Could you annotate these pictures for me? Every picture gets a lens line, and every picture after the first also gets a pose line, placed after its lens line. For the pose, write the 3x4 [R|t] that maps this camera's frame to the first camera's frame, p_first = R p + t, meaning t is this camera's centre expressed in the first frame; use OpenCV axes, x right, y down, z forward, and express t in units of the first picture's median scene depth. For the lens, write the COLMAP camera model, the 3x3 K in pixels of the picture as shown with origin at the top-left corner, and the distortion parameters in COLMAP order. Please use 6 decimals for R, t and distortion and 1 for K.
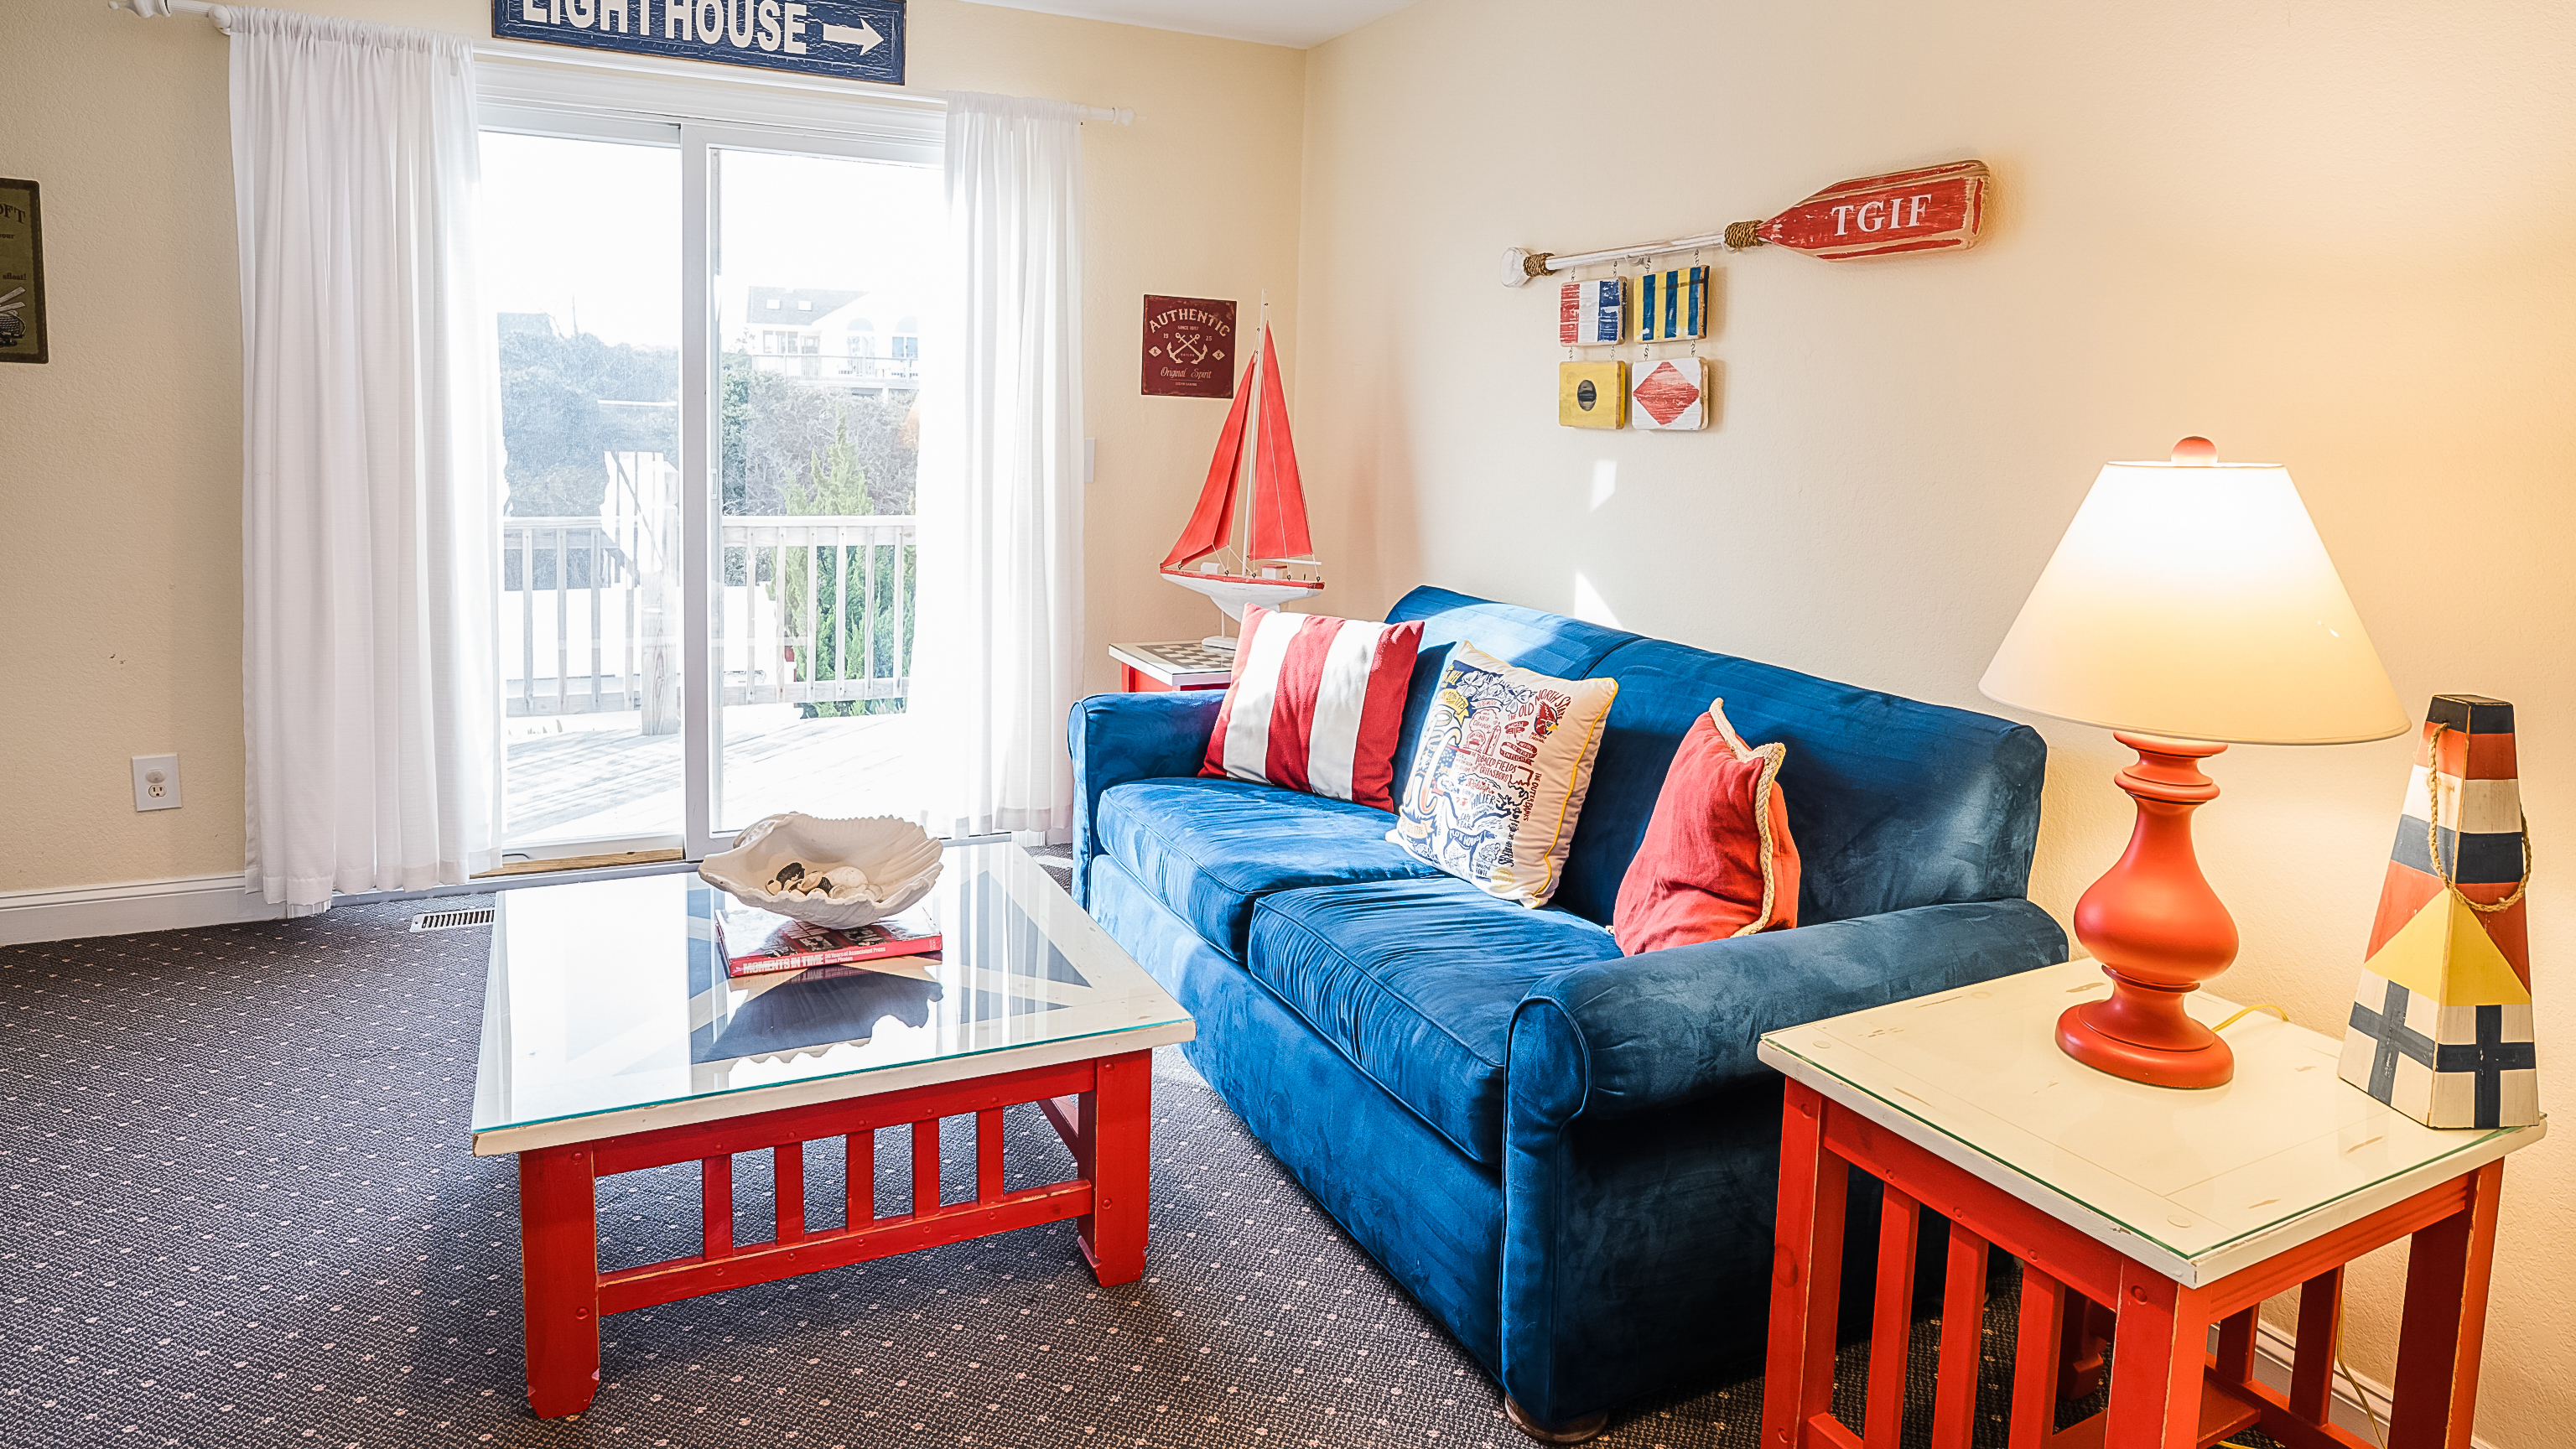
lens RADIAL K [[1514.0, 0, 1288.0], [0, 1514.0, 724.5], [0, 0, 1]] dist [-0.056382, 0.044355]
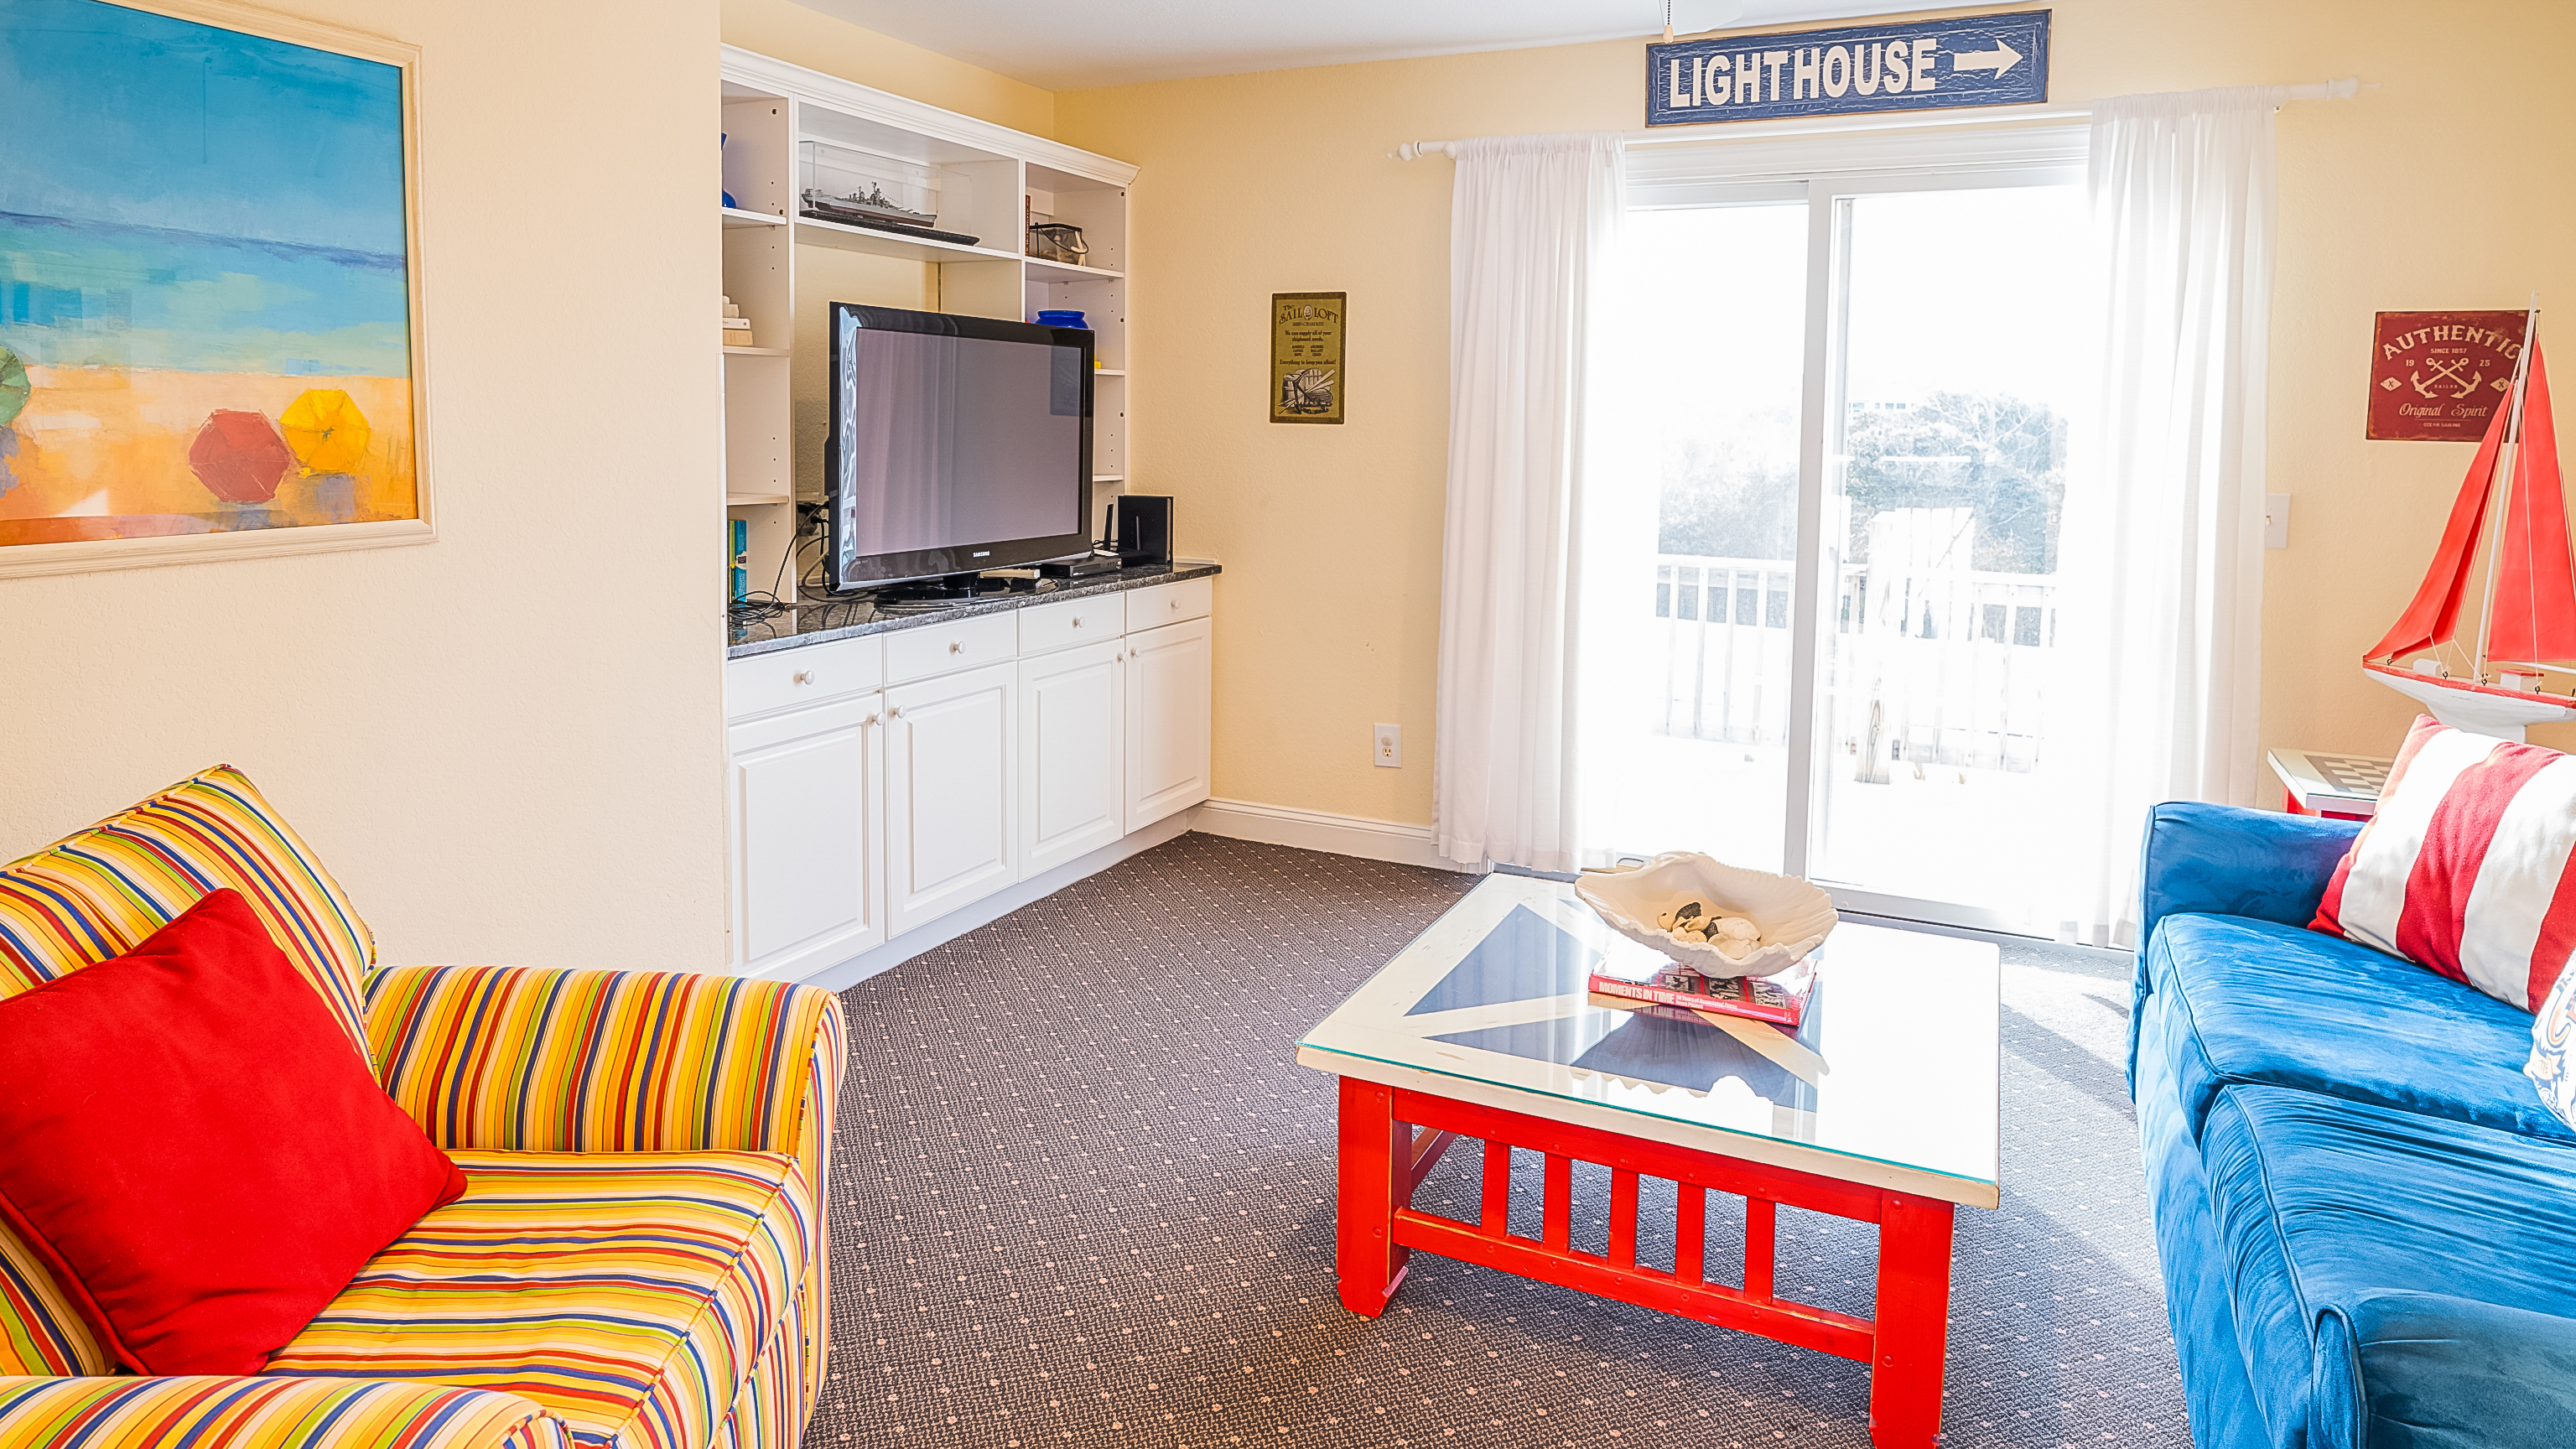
lens RADIAL K [[1514.0, 0, 1288.0], [0, 1514.0, 724.5], [0, 0, 1]] dist [-0.056382, 0.044355]
pose [[0.612103, 0.128642, -0.780244, 0.215327], [-0.157581, 0.986733, 0.039064, -0.017031], [0.774918, 0.099041, 0.624254, 0.115614]]
